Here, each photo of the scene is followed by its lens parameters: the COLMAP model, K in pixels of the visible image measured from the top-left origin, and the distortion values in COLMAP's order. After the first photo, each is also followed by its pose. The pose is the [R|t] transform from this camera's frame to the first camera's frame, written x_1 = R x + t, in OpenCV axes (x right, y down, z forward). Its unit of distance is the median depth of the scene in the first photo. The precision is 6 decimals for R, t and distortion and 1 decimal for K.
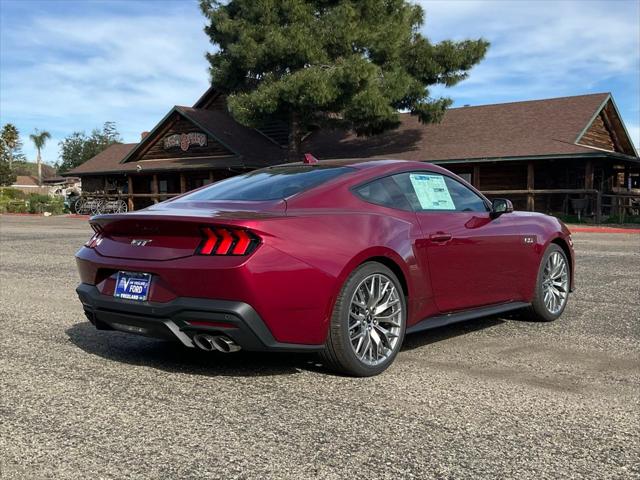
lens RADIAL K [[791.0, 0, 328.4], [0, 791.0, 232.7], [0, 0, 1]] dist [0.091587, -0.283722]
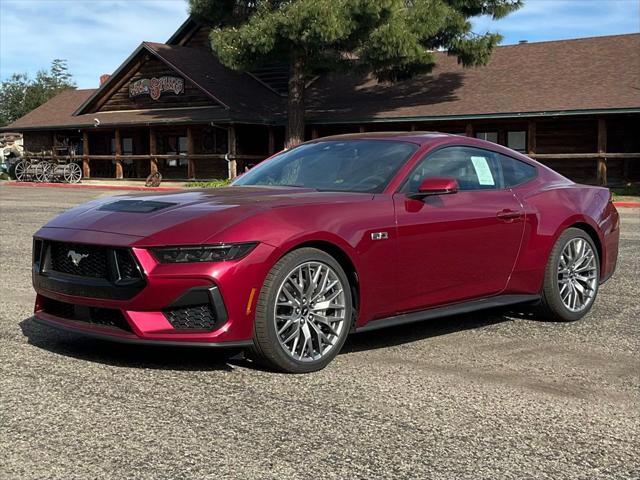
lens RADIAL K [[1034.5, 0, 319.8], [0, 1034.5, 213.9], [0, 0, 1]] dist [0.047624, 0.040287]
pose [[0.999732, 0.006893, -0.022120, 0.041783], [-0.006720, 0.999946, 0.007886, -0.012162], [0.022173, -0.007735, 0.999724, -0.163788]]
